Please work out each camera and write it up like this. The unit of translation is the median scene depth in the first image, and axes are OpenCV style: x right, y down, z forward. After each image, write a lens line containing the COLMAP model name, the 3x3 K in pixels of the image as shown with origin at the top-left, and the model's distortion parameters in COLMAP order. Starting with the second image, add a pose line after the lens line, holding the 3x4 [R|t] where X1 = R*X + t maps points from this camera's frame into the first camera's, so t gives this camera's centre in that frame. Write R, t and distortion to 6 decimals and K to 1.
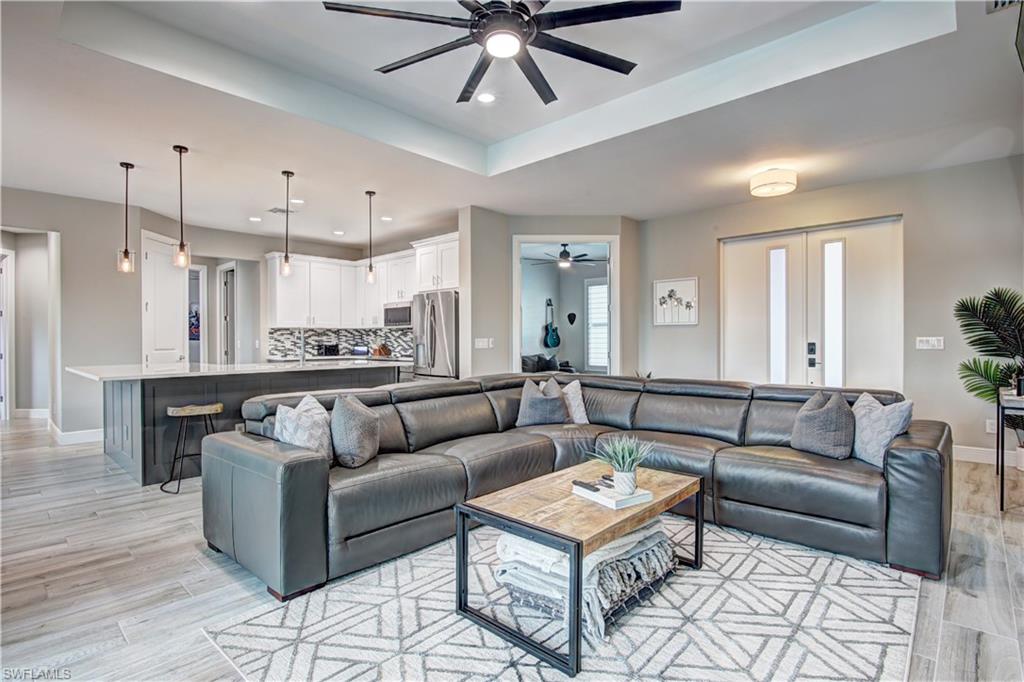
lens RADIAL K [[502.7, 0, 512.0], [0, 502.7, 341.0], [0, 0, 1]] dist [-0.020367, -0.001076]
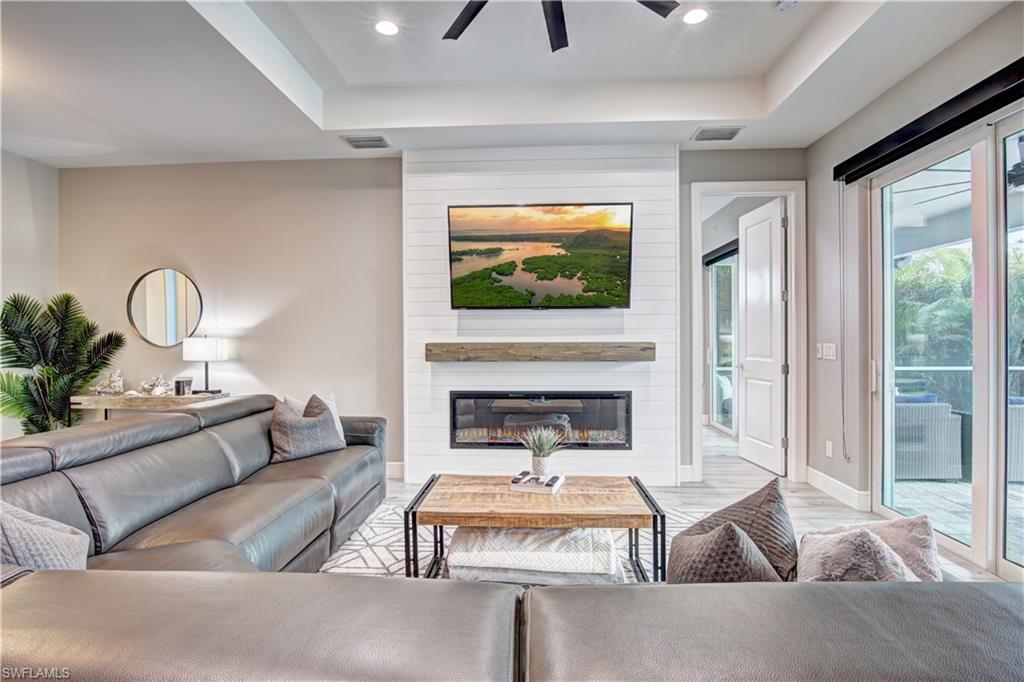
lens RADIAL K [[502.7, 0, 512.0], [0, 502.7, 341.0], [0, 0, 1]] dist [-0.020367, -0.001076]
pose [[-0.638375, 0.003979, 0.769716, -0.197581], [0.010836, 0.999934, 0.003818, -0.007442], [-0.769650, 0.010778, -0.638376, 0.537995]]
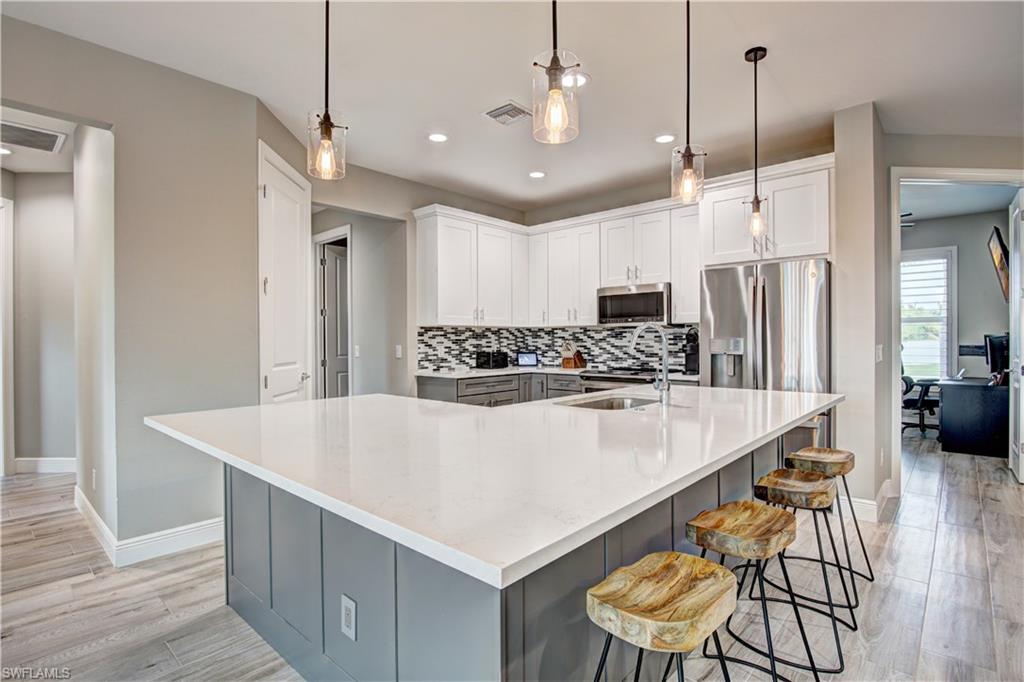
lens RADIAL K [[502.7, 0, 512.0], [0, 502.7, 341.0], [0, 0, 1]] dist [-0.020367, -0.001076]
pose [[0.999943, -0.000847, 0.010680, -0.399965], [0.000835, 0.999999, 0.001190, -0.008472], [-0.010681, -0.001181, 0.999942, 0.384351]]
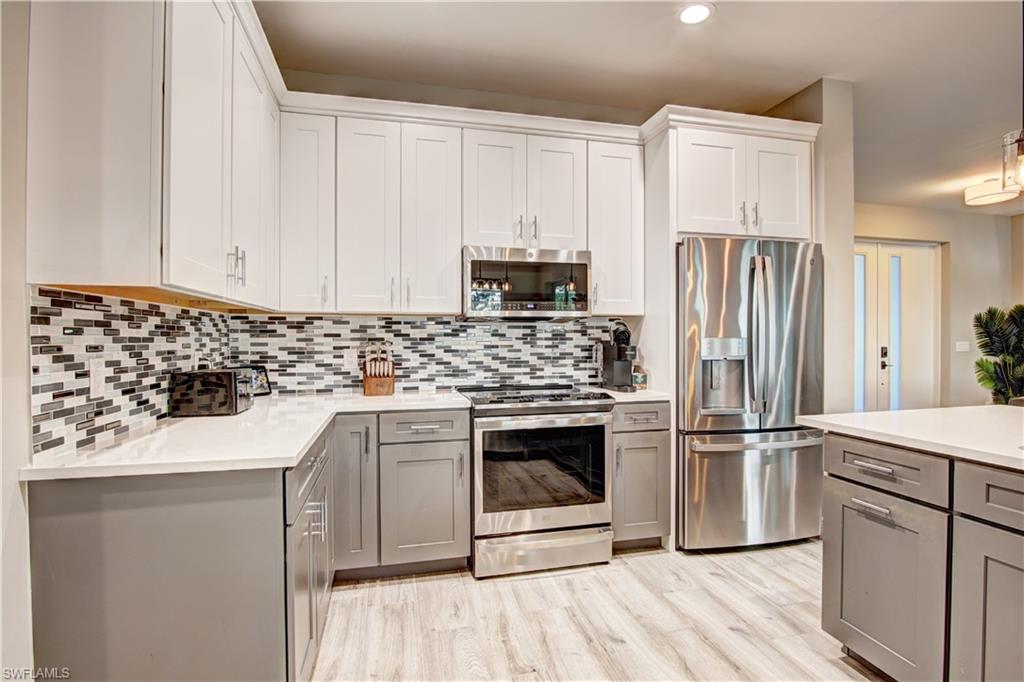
lens RADIAL K [[502.7, 0, 512.0], [0, 502.7, 341.0], [0, 0, 1]] dist [-0.020367, -0.001076]
pose [[0.550553, -0.000748, 0.834800, -0.572076], [0.002366, 0.999997, -0.000665, -0.007808], [-0.834797, 0.002341, 0.550553, 0.840160]]
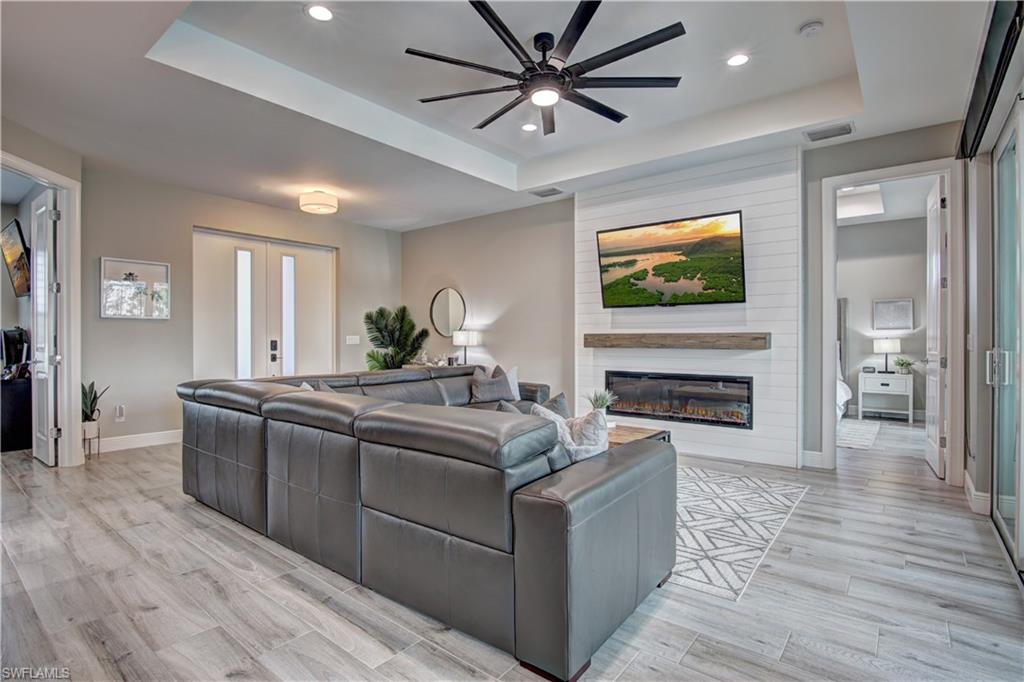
lens RADIAL K [[502.7, 0, 512.0], [0, 502.7, 341.0], [0, 0, 1]] dist [-0.020367, -0.001076]
pose [[-0.074912, -0.001176, 0.997189, -0.449983], [0.005500, 0.999984, 0.001592, 0.004907], [-0.997175, 0.005604, -0.074905, 0.423477]]
